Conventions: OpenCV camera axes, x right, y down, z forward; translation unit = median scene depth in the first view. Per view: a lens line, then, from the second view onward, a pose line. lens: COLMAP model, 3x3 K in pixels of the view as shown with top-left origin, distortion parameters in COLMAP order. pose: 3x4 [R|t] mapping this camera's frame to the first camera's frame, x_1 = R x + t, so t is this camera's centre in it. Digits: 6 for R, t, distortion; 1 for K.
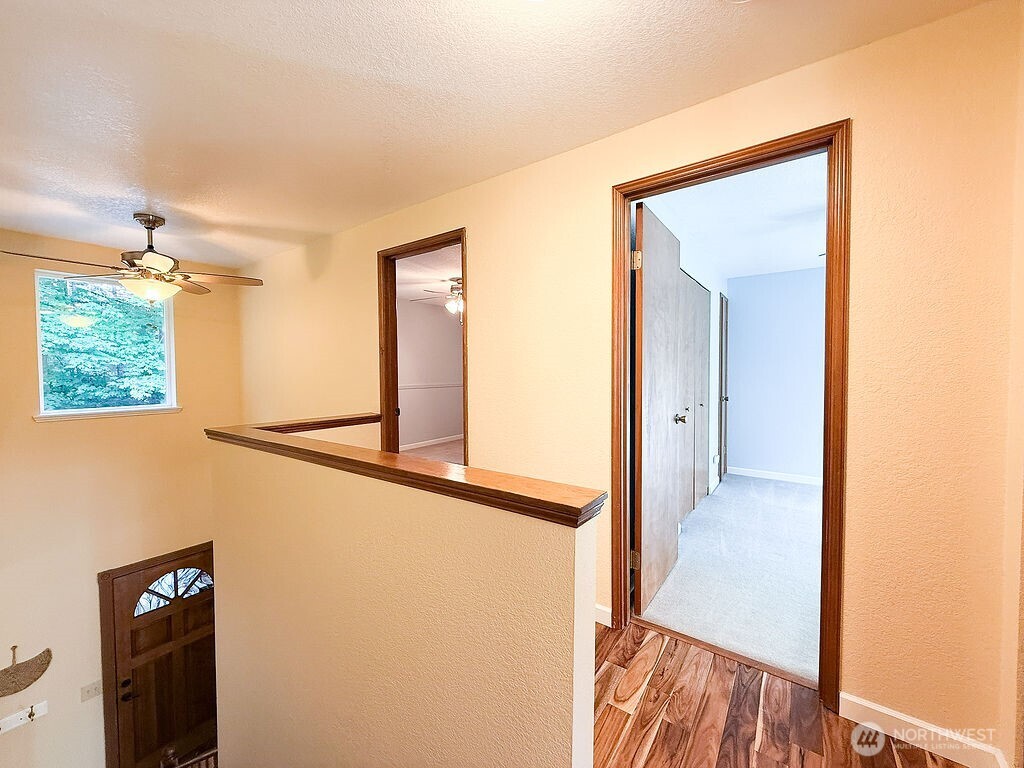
lens RADIAL K [[407.0, 0, 507.6], [0, 407.0, 383.5], [0, 0, 1]] dist [-0.002950, 0.001871]
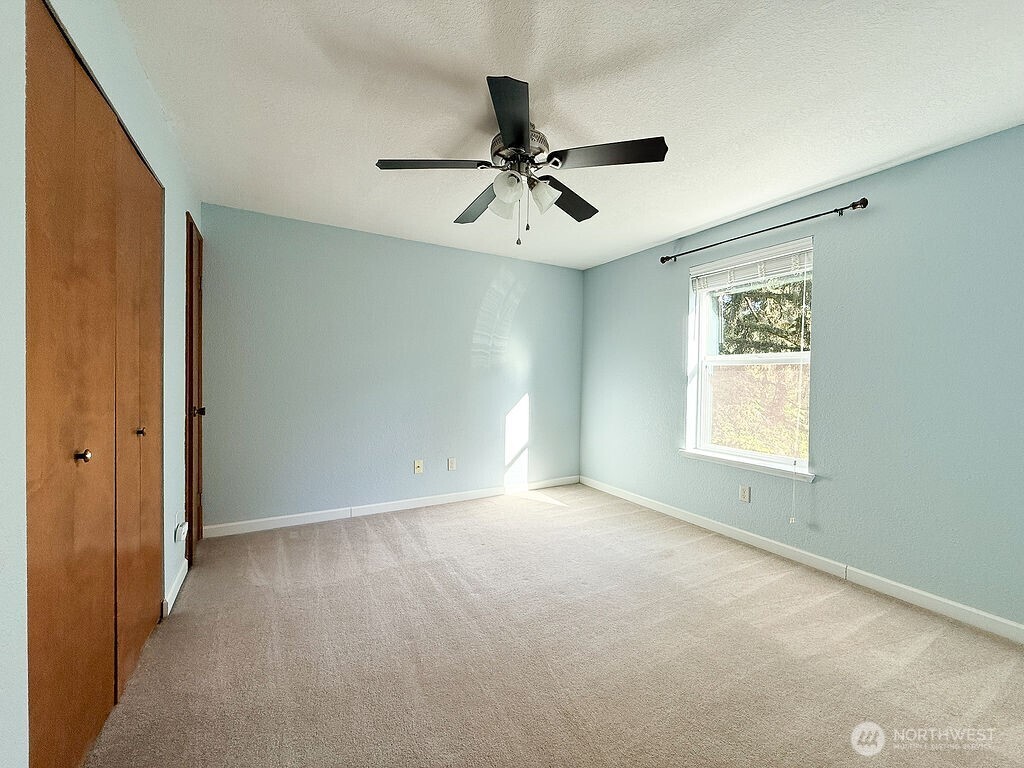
lens RADIAL K [[407.0, 0, 504.2], [0, 407.0, 384.7], [0, 0, 1]] dist [-0.002950, 0.001871]
pose [[0.416496, -0.004948, 0.909124, 0.177547], [0.015062, 0.999886, -0.001458, 0.006651], [-0.909013, 0.014300, 0.416522, 0.338189]]
